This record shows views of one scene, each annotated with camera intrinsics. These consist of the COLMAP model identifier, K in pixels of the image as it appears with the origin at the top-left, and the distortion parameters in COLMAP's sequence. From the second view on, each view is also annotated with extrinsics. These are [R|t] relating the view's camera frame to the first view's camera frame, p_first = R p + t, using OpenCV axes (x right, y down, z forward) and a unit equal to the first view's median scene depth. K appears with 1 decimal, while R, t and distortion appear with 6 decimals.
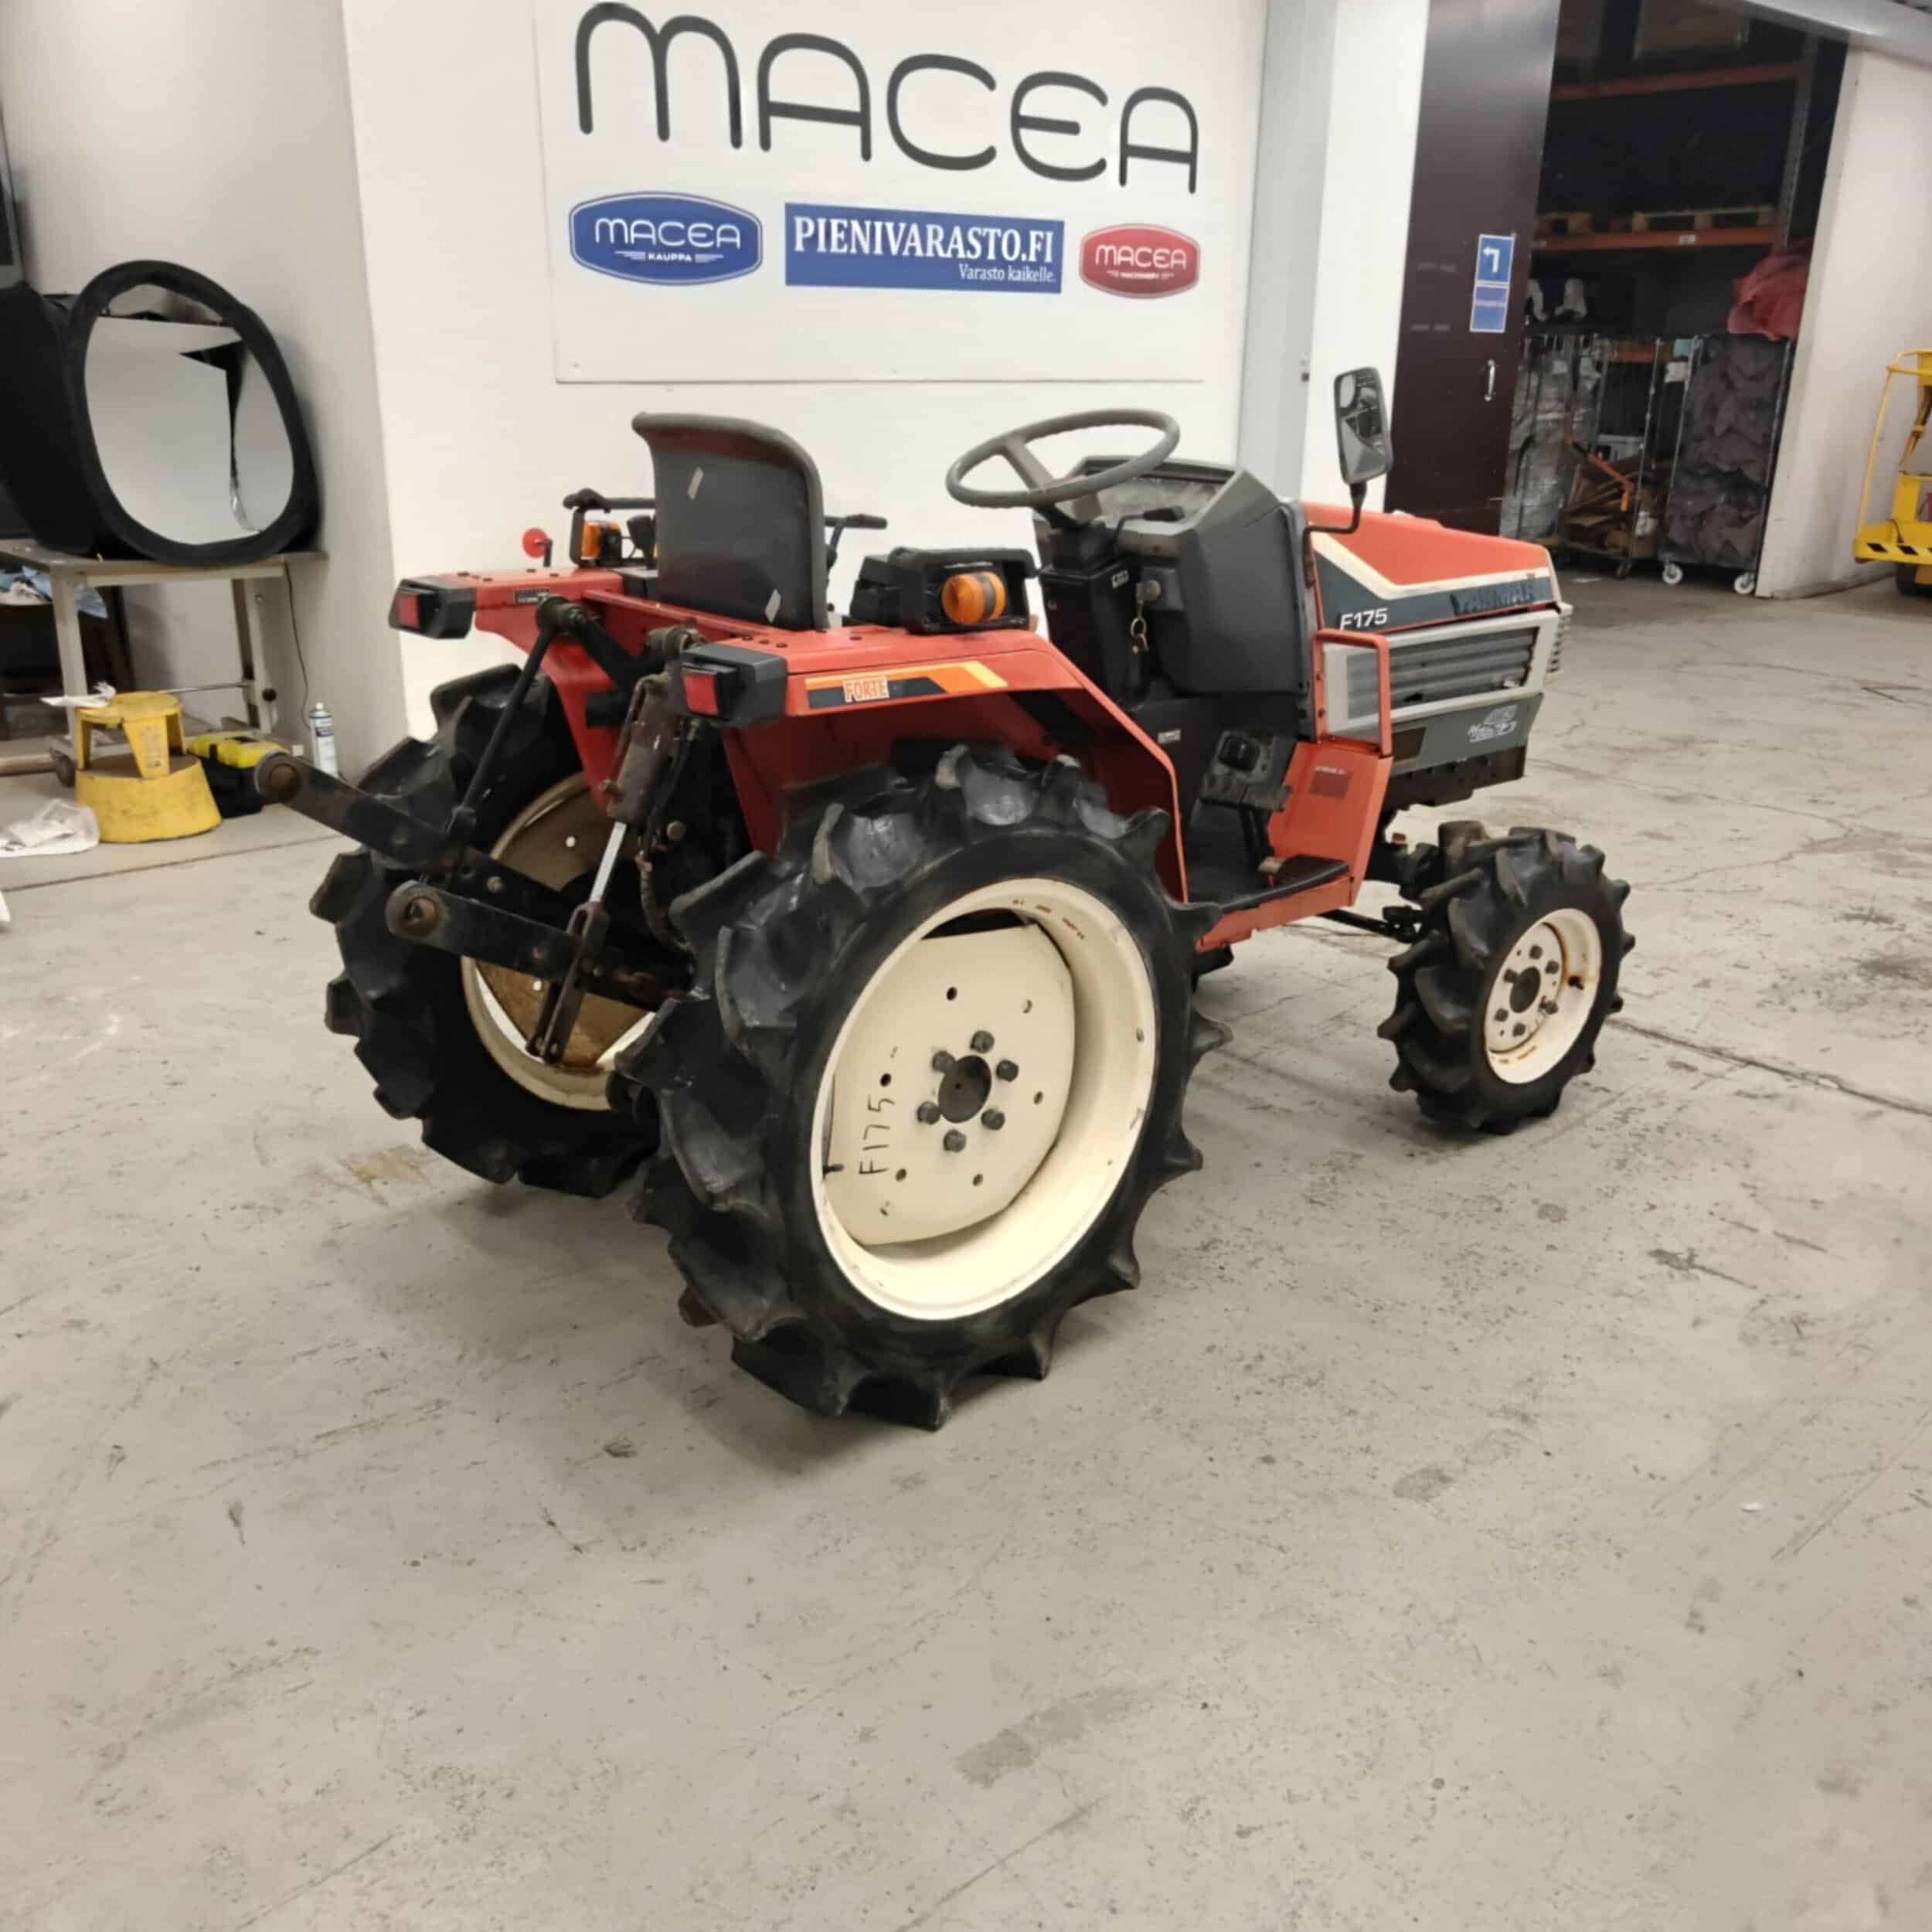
lens RADIAL K [[1822.9, 0, 966.0], [0, 1822.9, 966.0], [0, 0, 1]] dist [-0.008820, 0.016976]
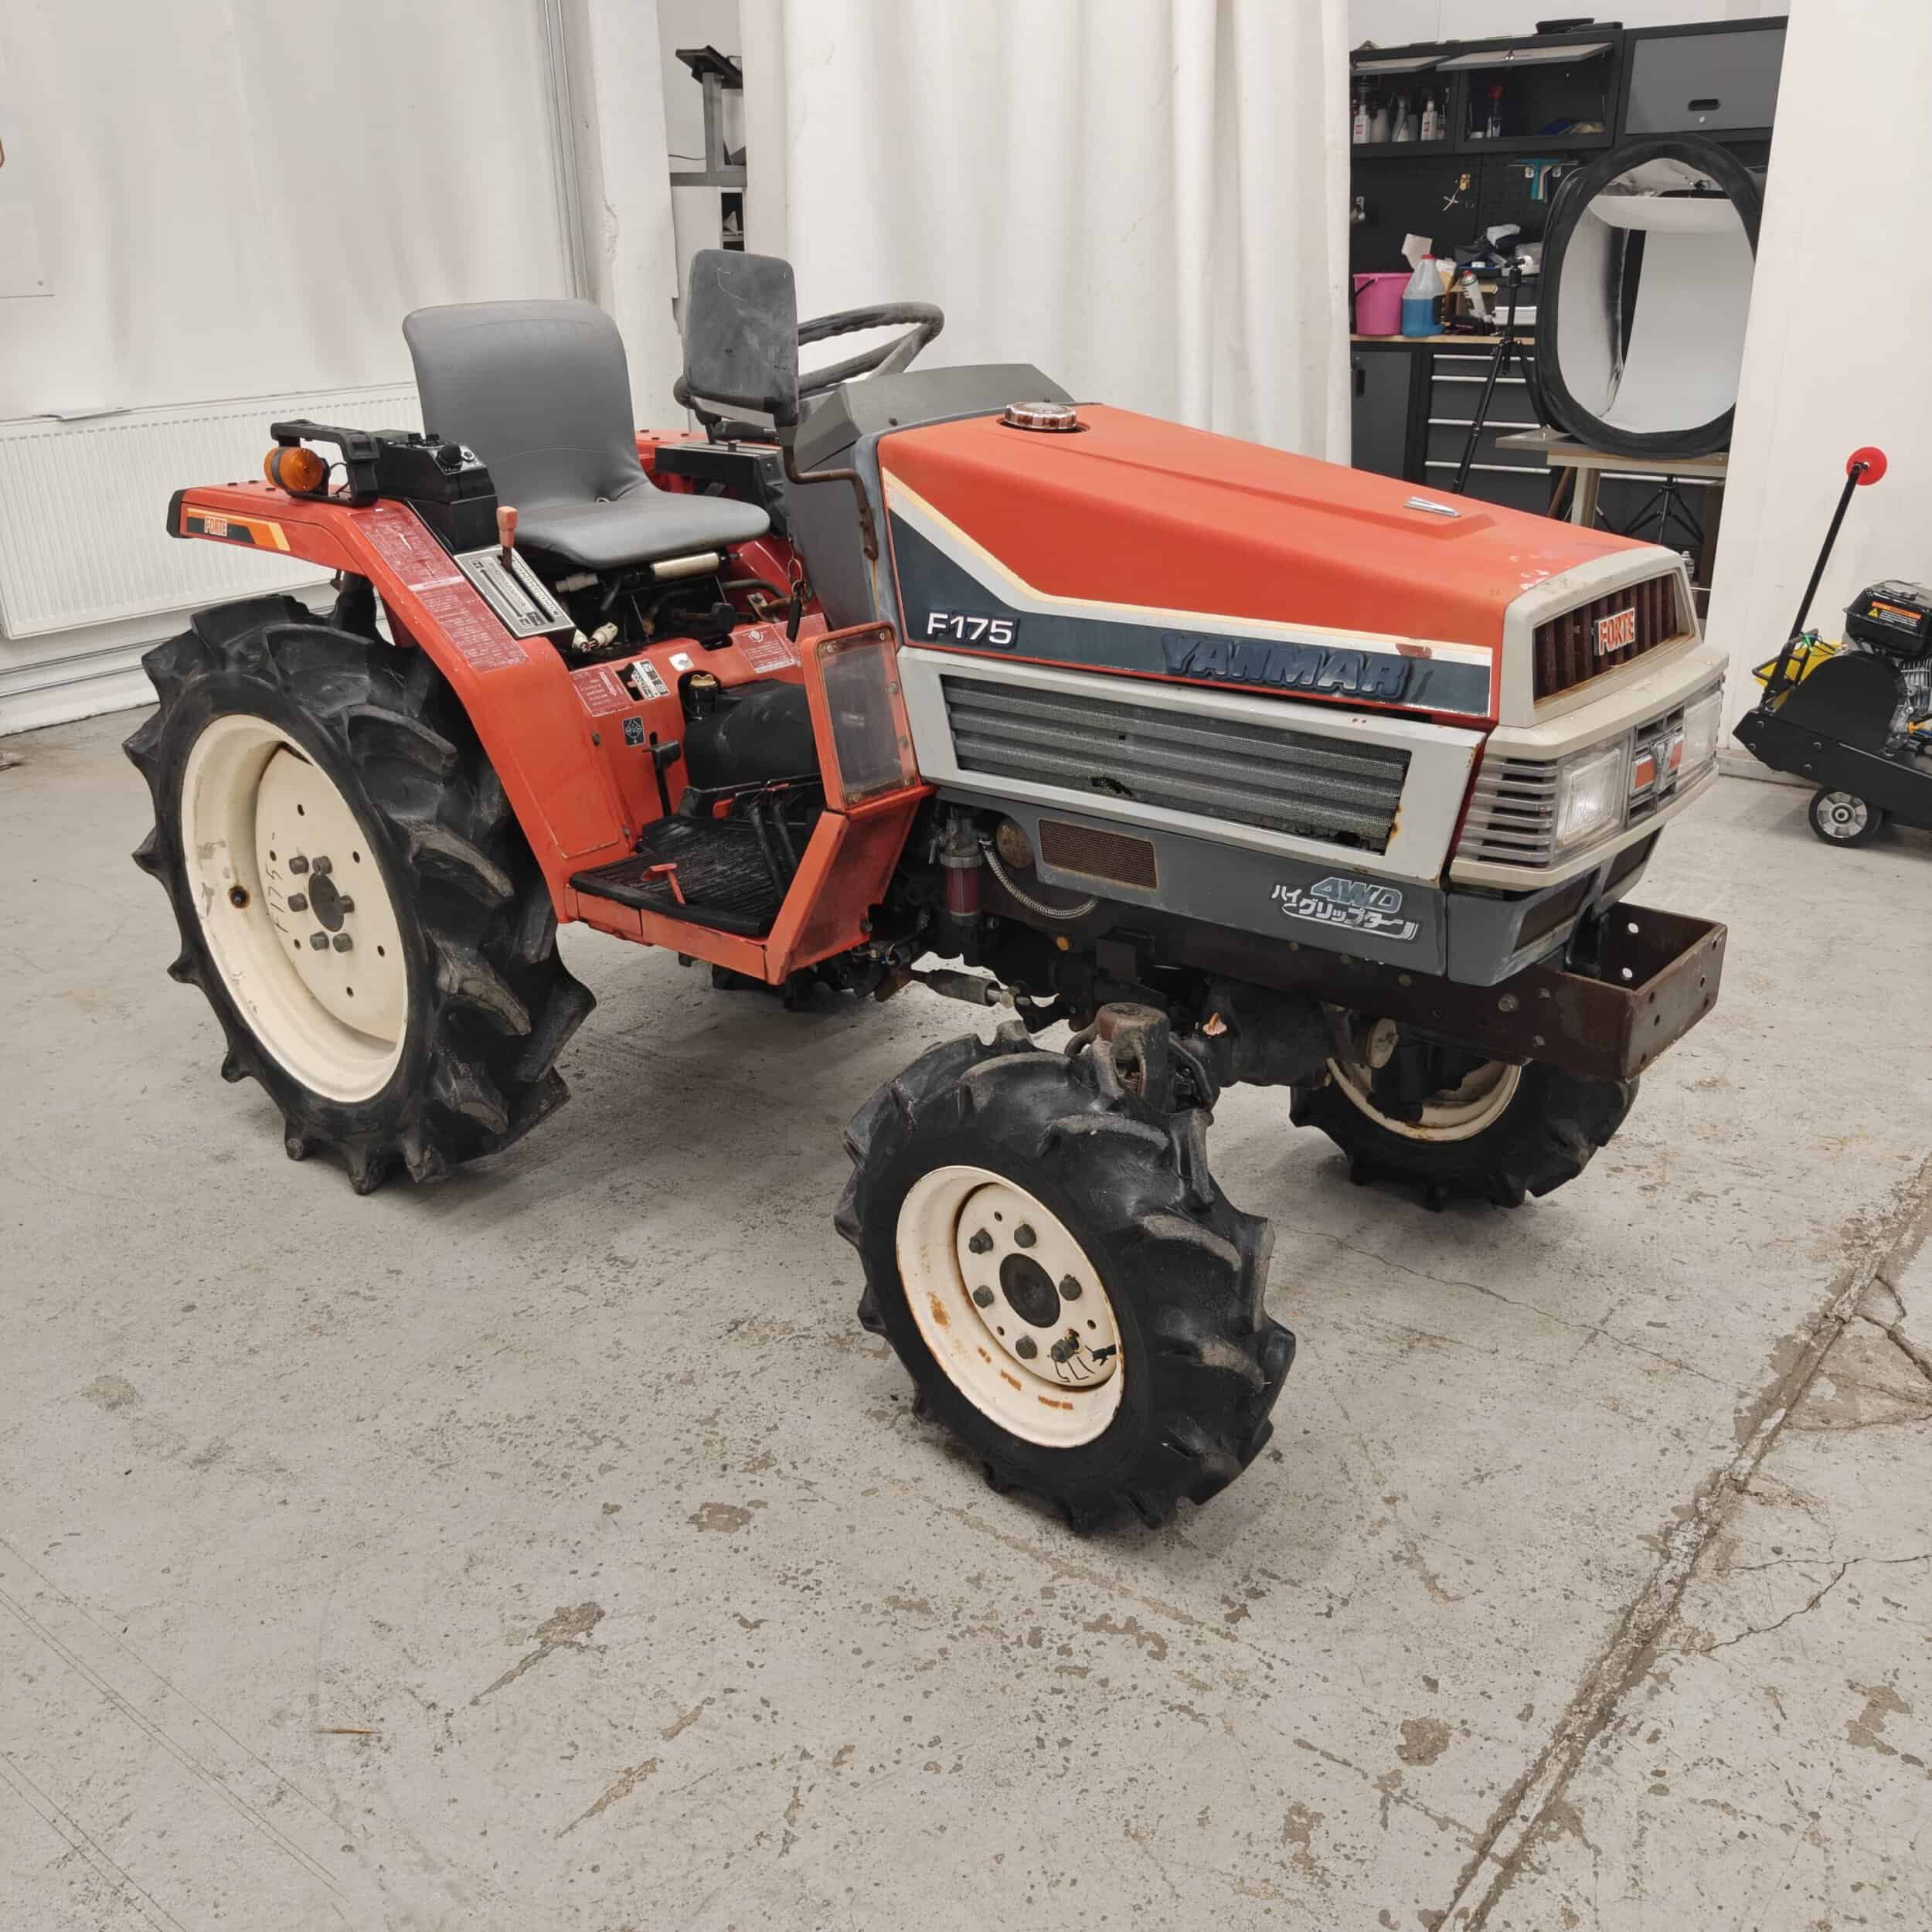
lens RADIAL K [[1837.0, 0, 977.6], [0, 1837.0, 924.6], [0, 0, 1]] dist [0.000327, -0.005350]
pose [[0.151416, 0.333012, -0.930686, 0.475109], [-0.292331, 0.914511, 0.279664, -0.150592], [0.944254, 0.229723, 0.235822, 0.465967]]
